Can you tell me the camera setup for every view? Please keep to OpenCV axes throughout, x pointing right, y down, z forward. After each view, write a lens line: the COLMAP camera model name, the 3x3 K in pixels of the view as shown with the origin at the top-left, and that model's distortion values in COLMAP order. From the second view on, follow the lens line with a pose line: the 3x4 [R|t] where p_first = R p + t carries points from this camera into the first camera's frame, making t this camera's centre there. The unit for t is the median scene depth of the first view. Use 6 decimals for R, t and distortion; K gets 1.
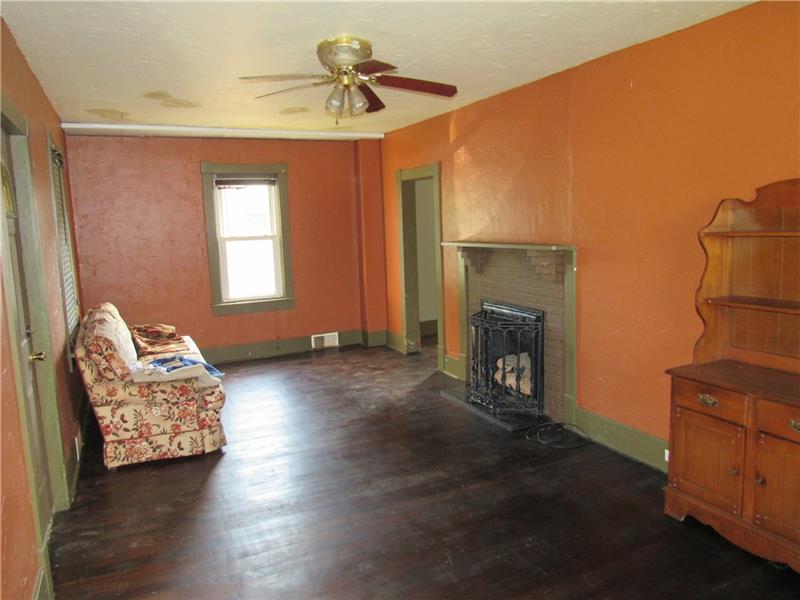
lens RADIAL K [[577.6, 0, 398.4], [0, 577.6, 299.9], [0, 0, 1]] dist [-0.009723, -0.001884]
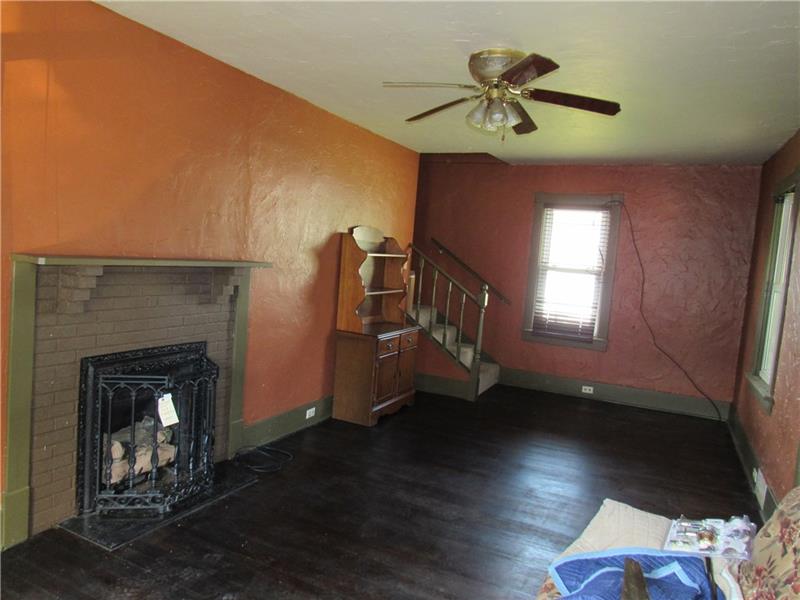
lens RADIAL K [[577.6, 0, 398.5], [0, 577.6, 299.5], [0, 0, 1]] dist [-0.009723, -0.001884]
pose [[-0.624937, -0.098123, 0.774484, -0.595449], [0.036665, 0.987286, 0.154669, -0.168750], [-0.779814, 0.125055, -0.613394, 1.394331]]
